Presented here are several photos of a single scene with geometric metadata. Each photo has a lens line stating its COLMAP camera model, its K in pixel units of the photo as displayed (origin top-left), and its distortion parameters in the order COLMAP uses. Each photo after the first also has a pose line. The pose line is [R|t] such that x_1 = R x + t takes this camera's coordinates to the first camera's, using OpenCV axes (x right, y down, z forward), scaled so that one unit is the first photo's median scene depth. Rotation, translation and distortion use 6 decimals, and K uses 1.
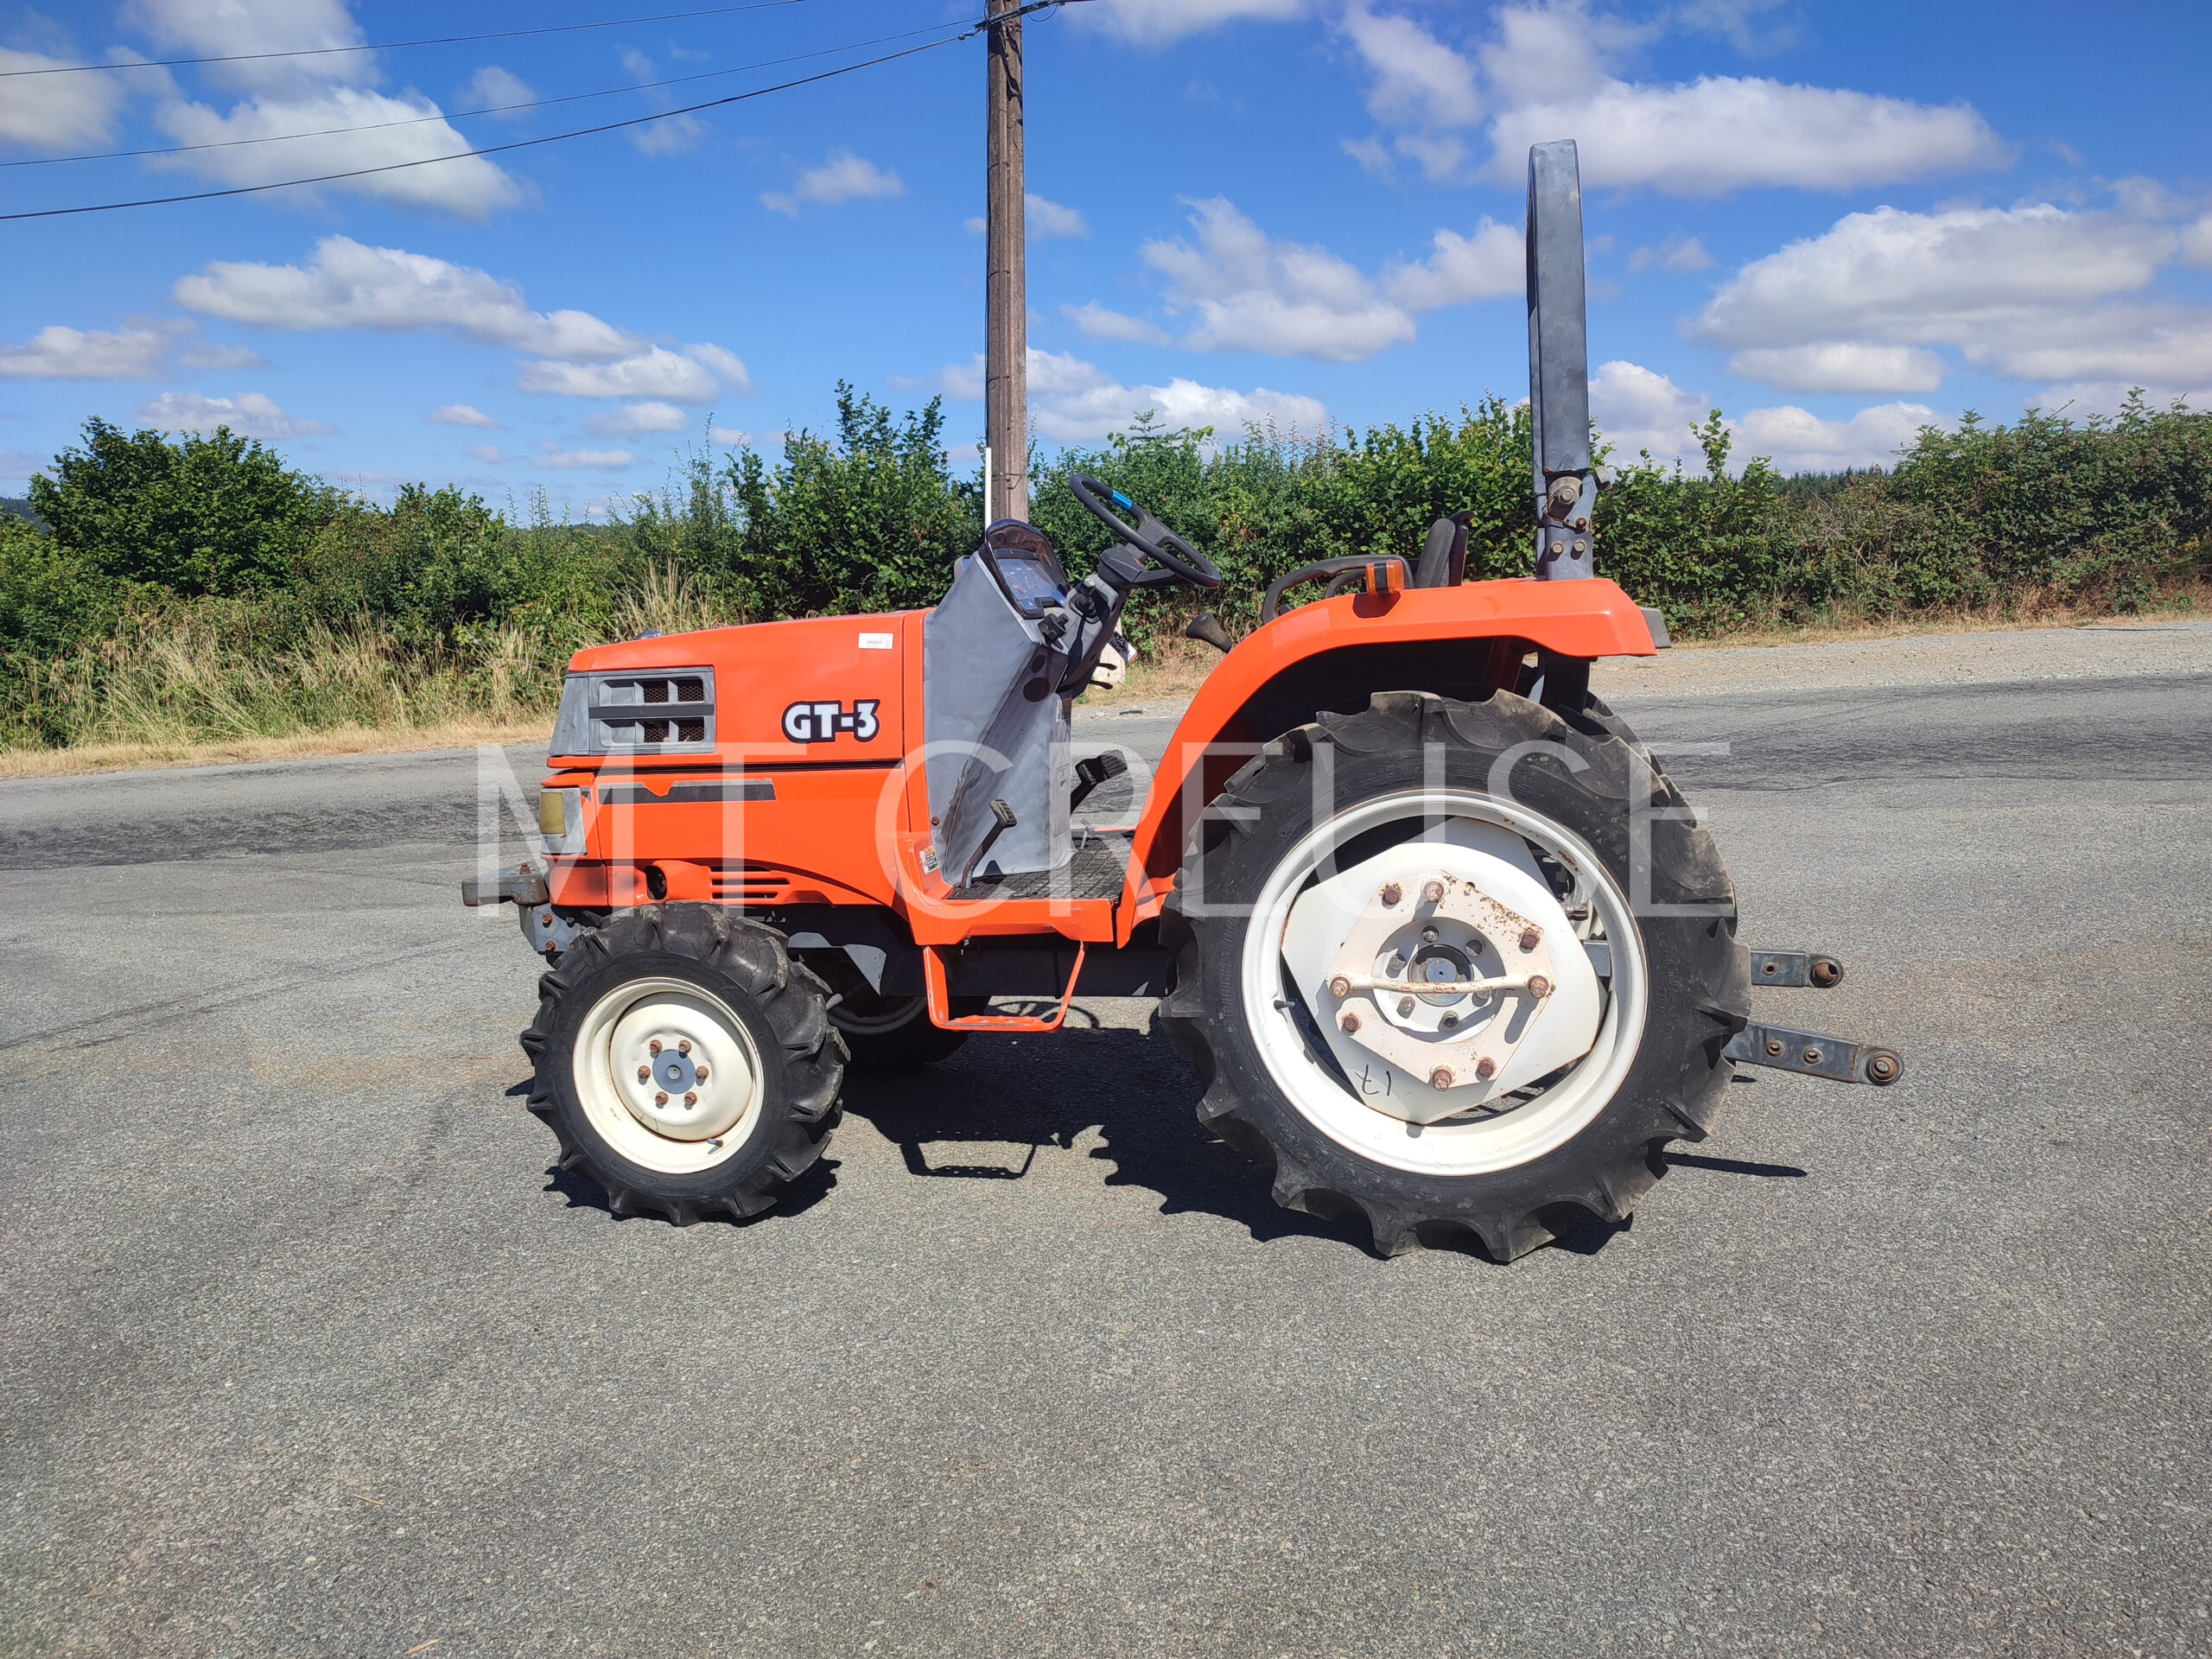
lens RADIAL K [[1635.7, 0, 1106.0], [0, 1635.7, 829.5], [0, 0, 1]] dist [0.001158, -0.003910]
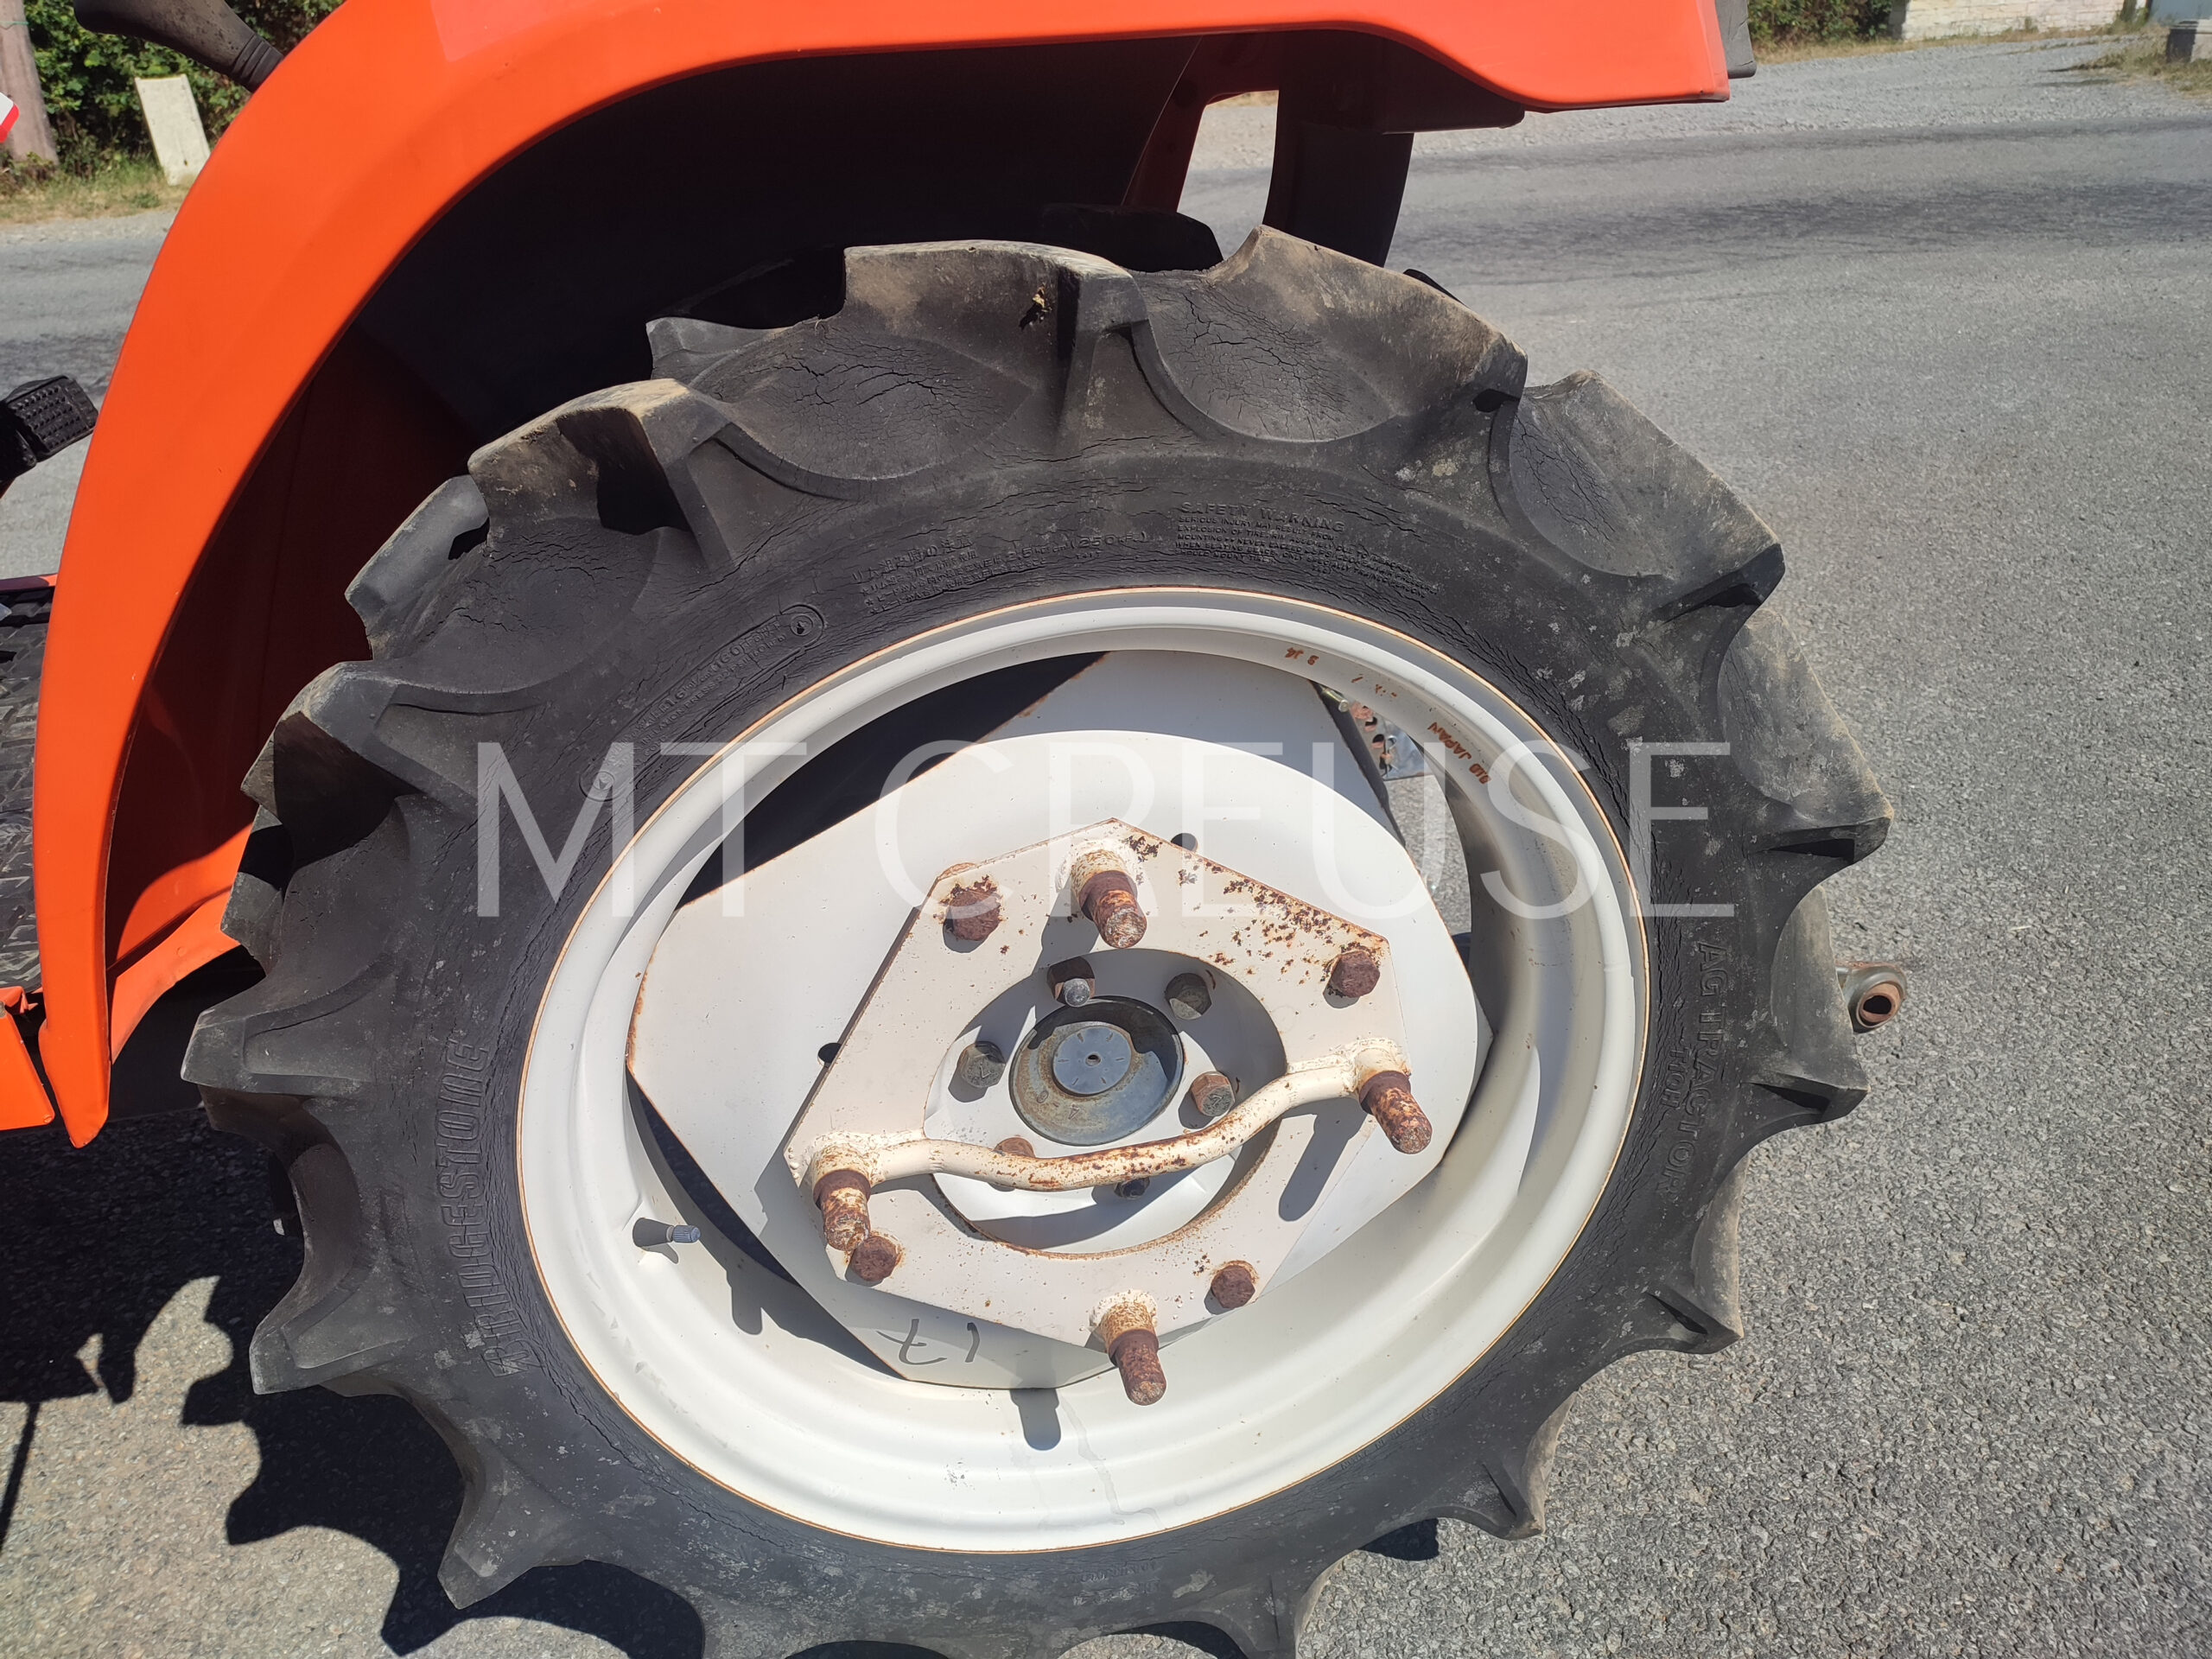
lens RADIAL K [[1635.7, 0, 1106.0], [0, 1635.7, 829.5], [0, 0, 1]] dist [0.001158, -0.003910]
pose [[0.892570, -0.178548, 0.414052, 0.067752], [0.050831, 0.952251, 0.301054, -0.071356], [-0.448034, -0.247665, 0.859027, 0.715046]]
